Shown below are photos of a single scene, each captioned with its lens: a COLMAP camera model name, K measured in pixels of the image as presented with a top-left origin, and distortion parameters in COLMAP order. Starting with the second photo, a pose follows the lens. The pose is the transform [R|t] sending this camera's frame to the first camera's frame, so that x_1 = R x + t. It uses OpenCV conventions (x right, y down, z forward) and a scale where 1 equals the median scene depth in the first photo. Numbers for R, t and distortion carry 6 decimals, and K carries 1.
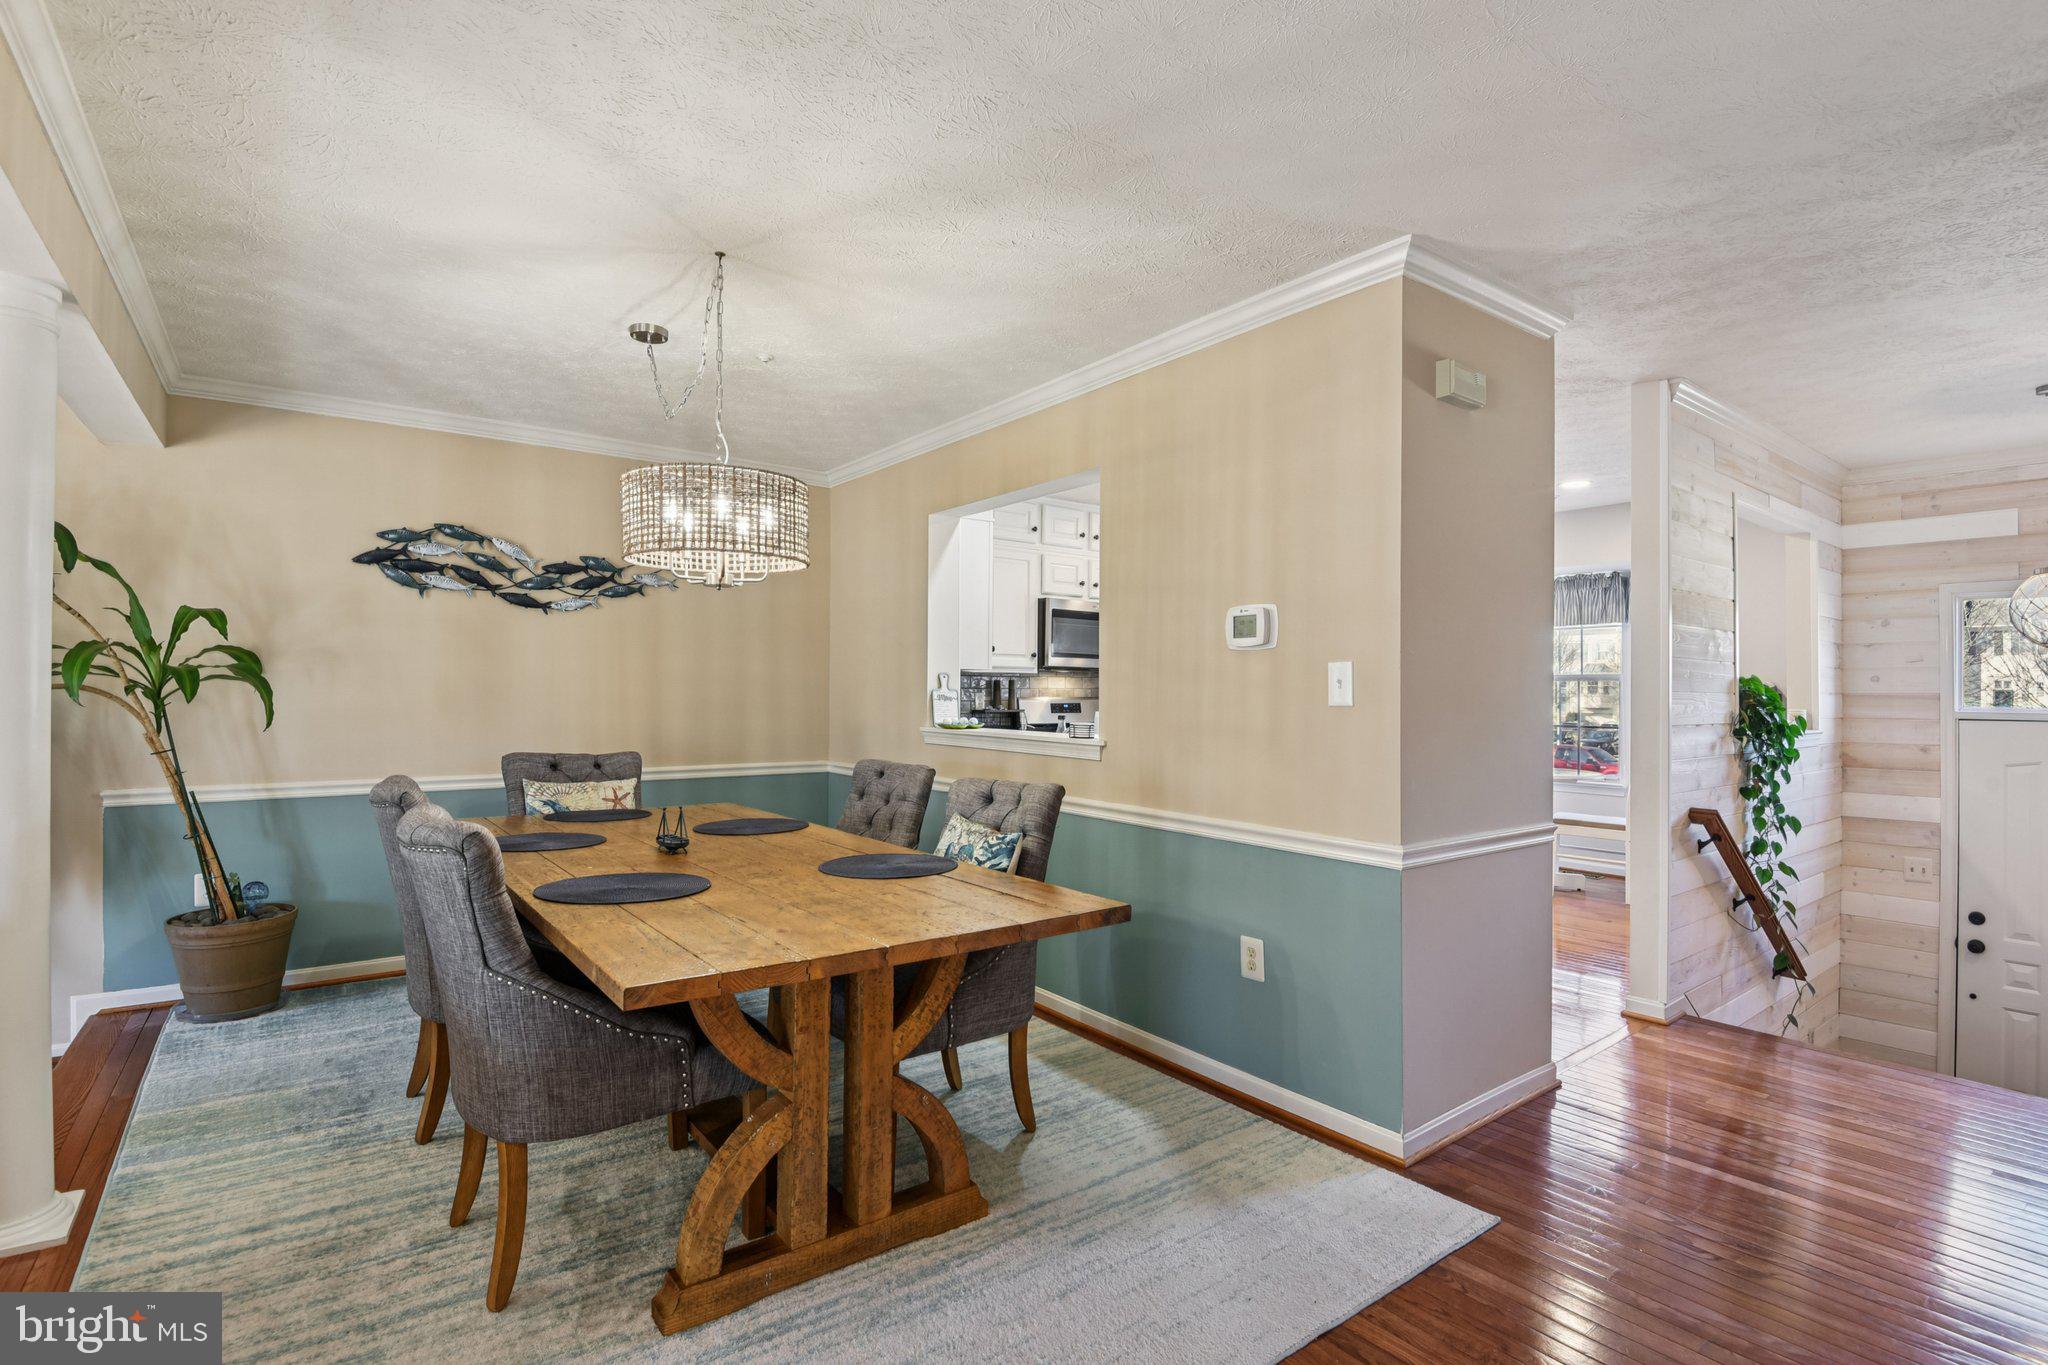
lens RADIAL K [[983.7, 0, 1014.7], [0, 983.7, 687.0], [0, 0, 1]] dist [0.000401, -0.012588]
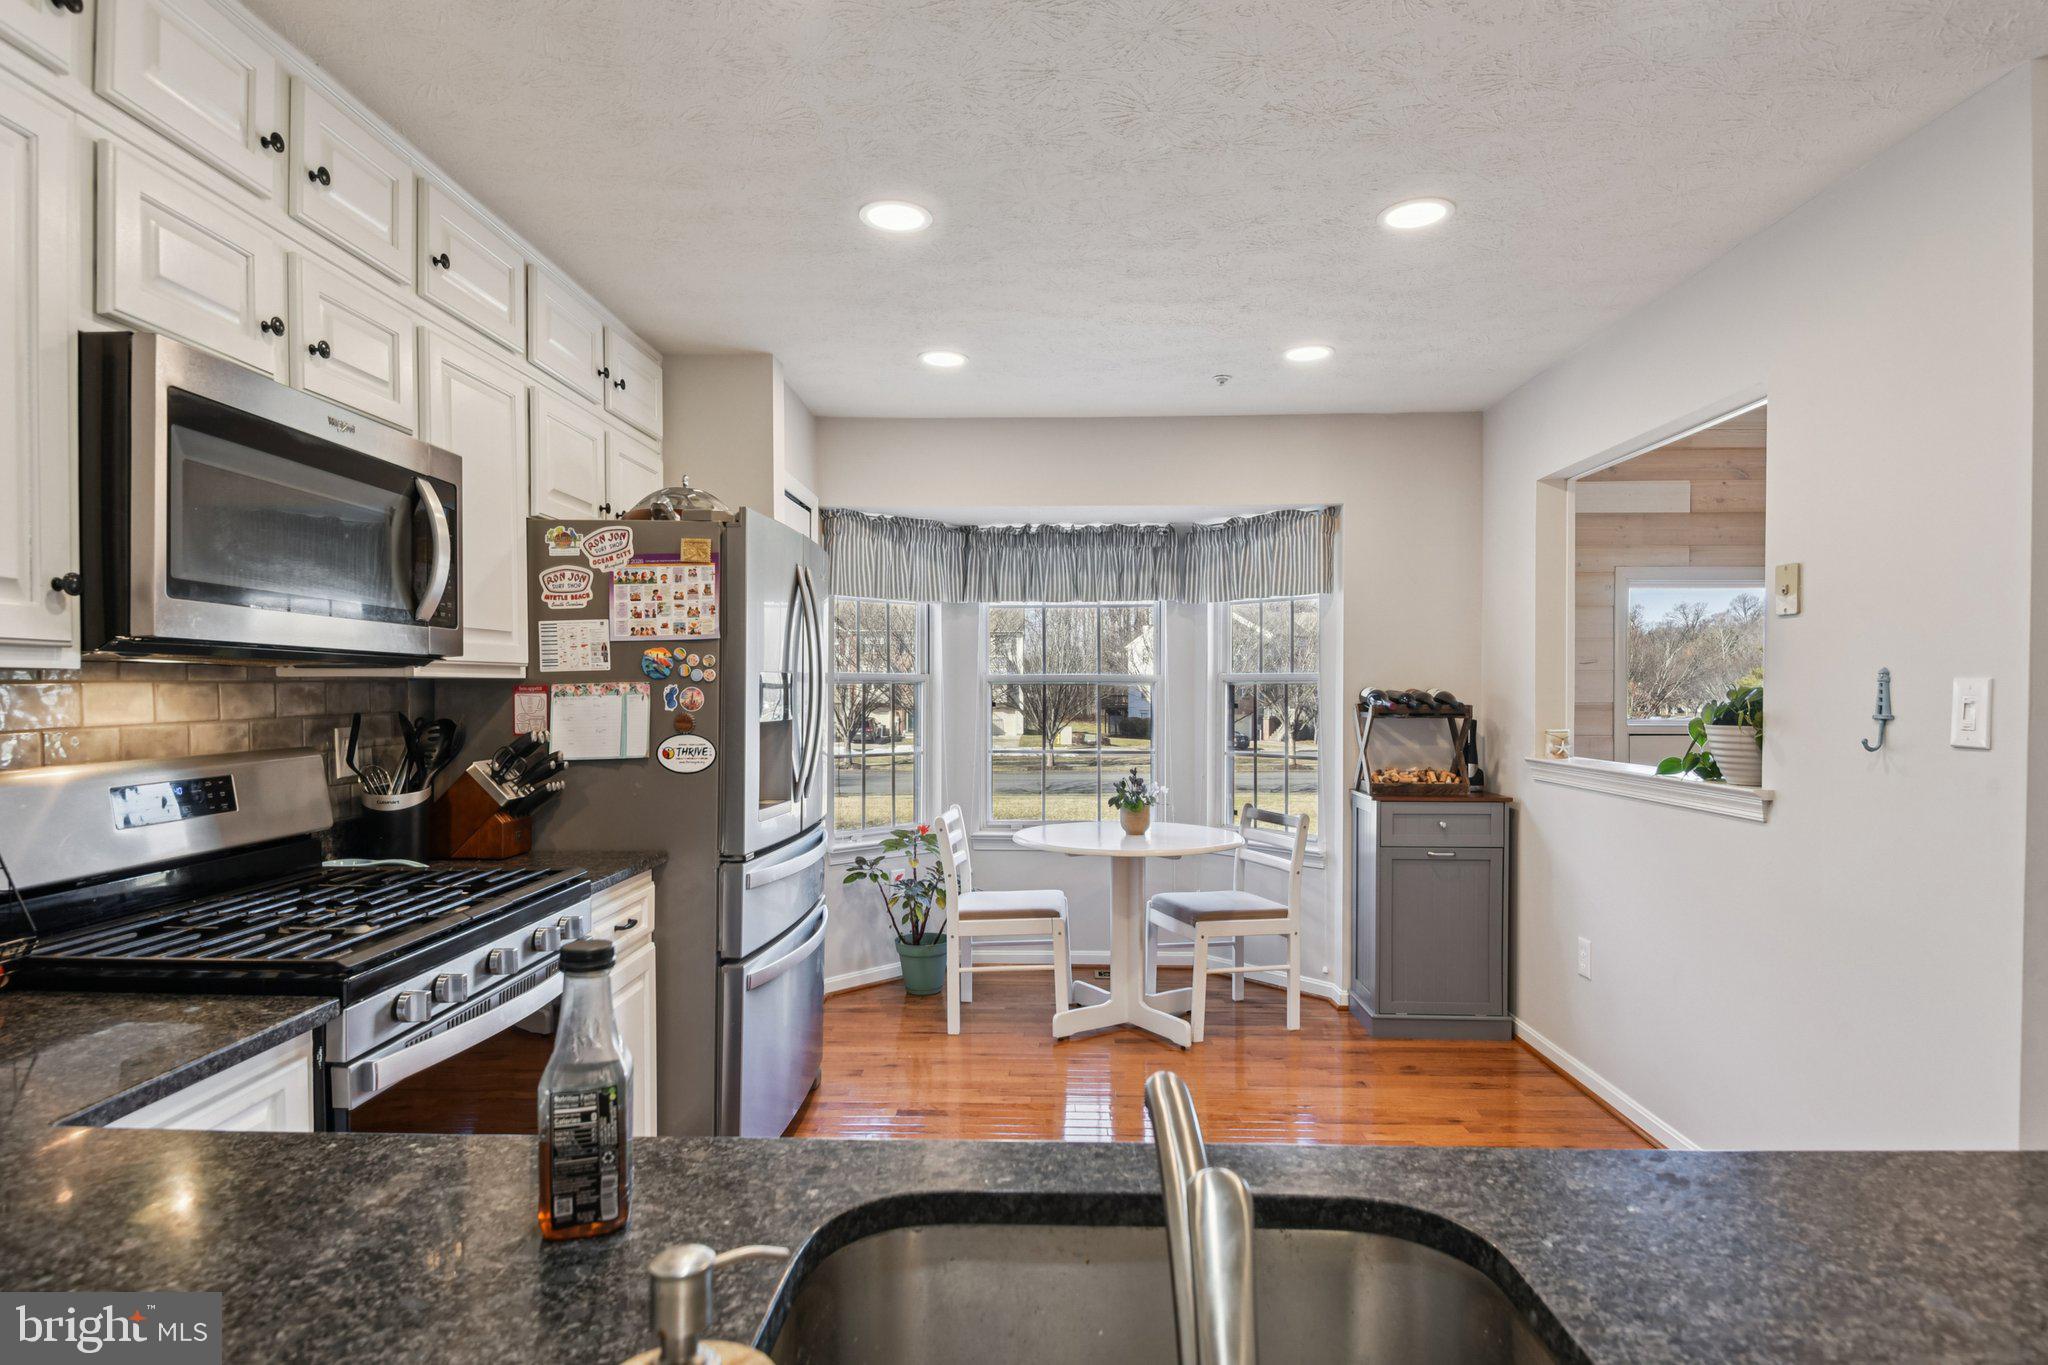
lens RADIAL K [[1042.7, 0, 1019.7], [0, 1042.7, 702.1], [0, 0, 1]] dist [0.027720, -0.035590]
pose [[0.622179, -0.018468, 0.782657, -0.036916], [0.002143, 0.999758, 0.021887, -0.013704], [-0.782872, -0.011940, 0.622068, 0.856203]]
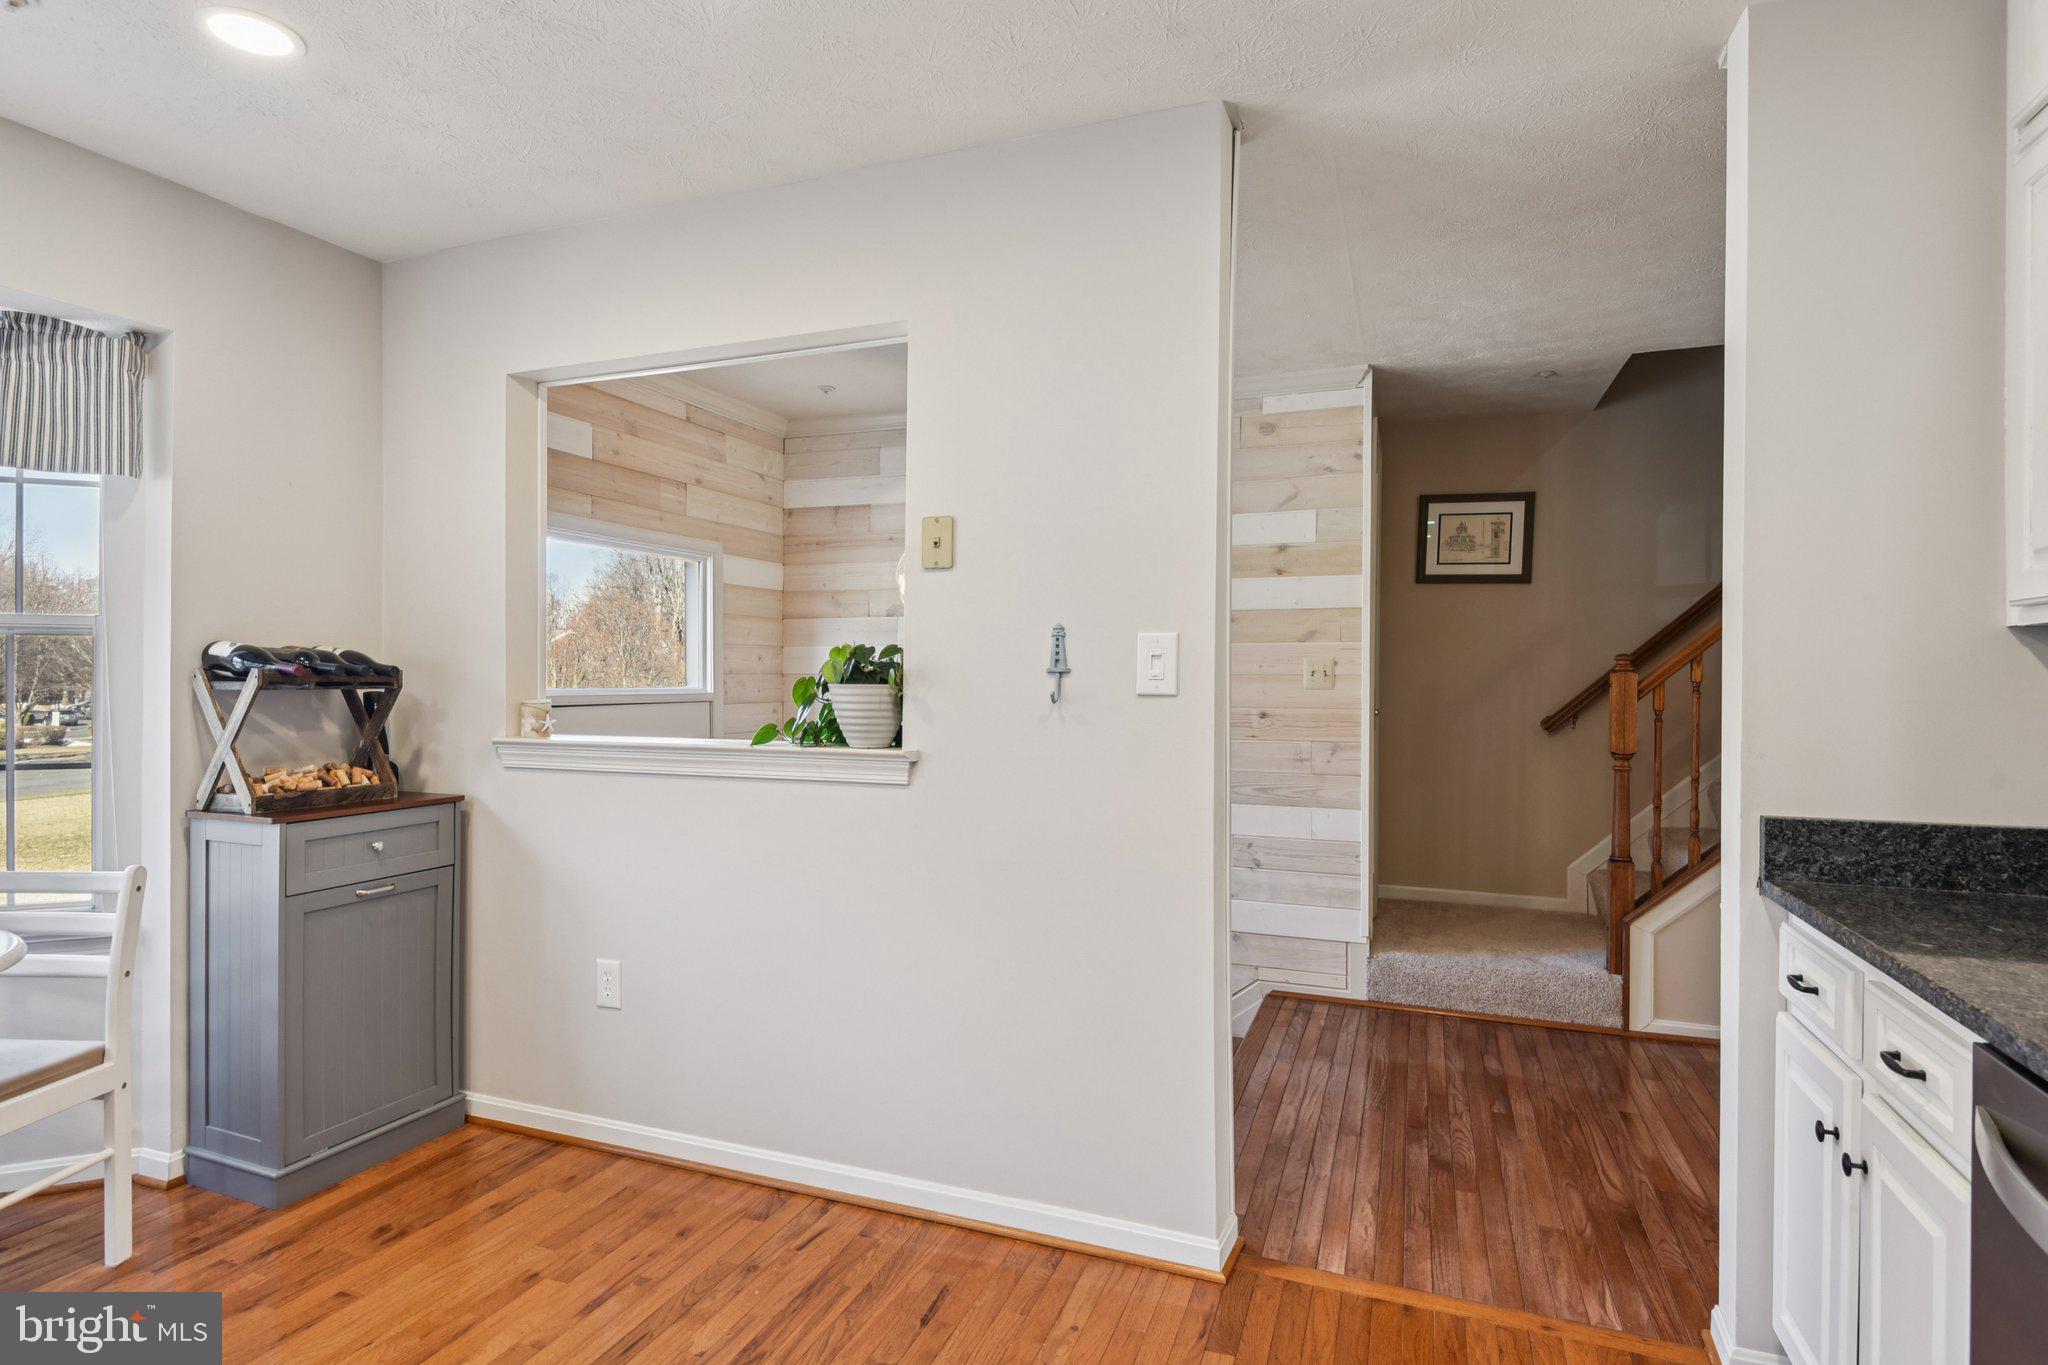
lens RADIAL K [[1045.9, 0, 1014.5], [0, 1045.9, 670.6], [0, 0, 1]] dist [0.025675, -0.029499]
pose [[-0.530314, -0.007543, 0.847768, 0.155841], [-0.011380, 0.999934, 0.001779, 0.002991], [-0.847725, -0.008704, -0.530365, 1.111763]]
